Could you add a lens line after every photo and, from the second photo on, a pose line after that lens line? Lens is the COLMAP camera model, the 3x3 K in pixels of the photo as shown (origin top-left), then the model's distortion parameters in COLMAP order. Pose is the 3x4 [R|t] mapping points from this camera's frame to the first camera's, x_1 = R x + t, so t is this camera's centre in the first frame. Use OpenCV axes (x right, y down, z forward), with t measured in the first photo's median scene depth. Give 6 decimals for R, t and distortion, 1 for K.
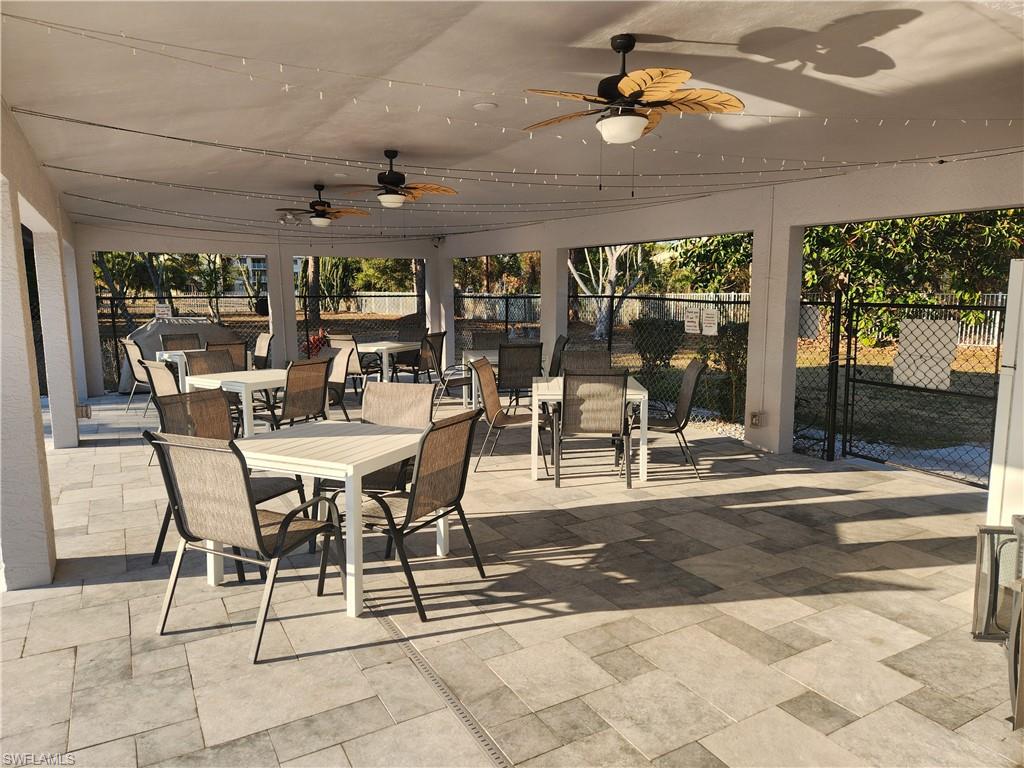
lens RADIAL K [[680.0, 0, 512.0], [0, 680.0, 384.0], [0, 0, 1]] dist [0.075867, -0.065104]
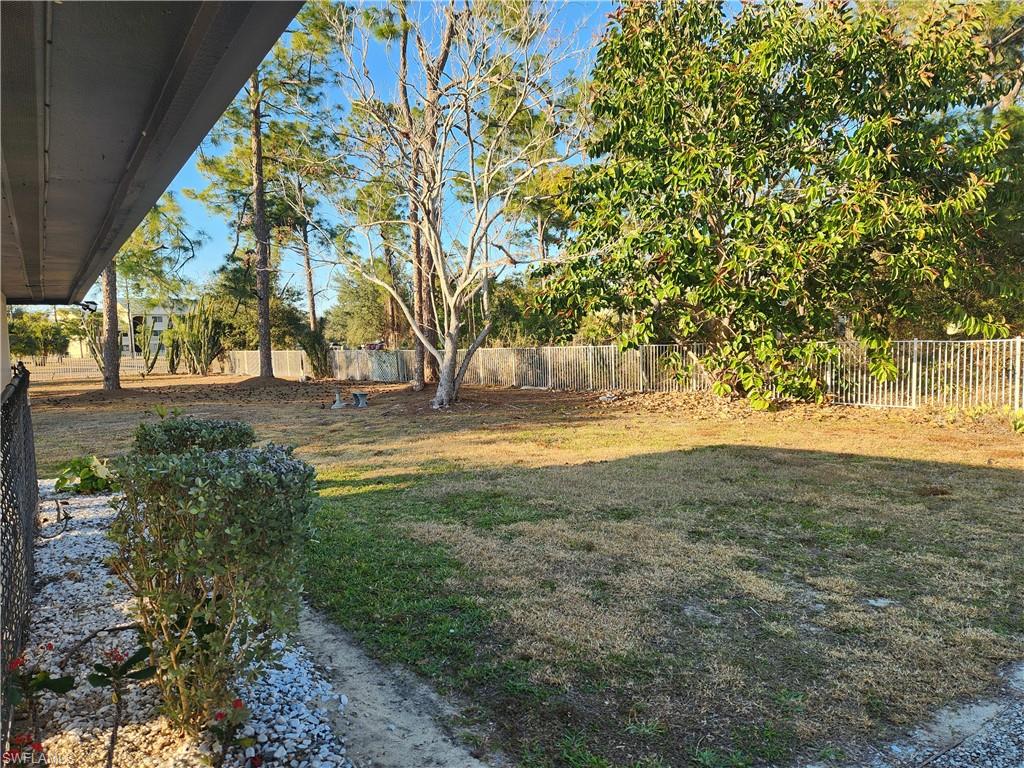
lens RADIAL K [[680.0, 0, 512.0], [0, 680.0, 384.0], [0, 0, 1]] dist [0.075867, -0.065104]
pose [[0.996004, -0.029442, 0.084317, 0.167427], [0.035758, 0.996586, -0.074413, -0.036070], [-0.081839, 0.077130, 0.993657, 0.242785]]
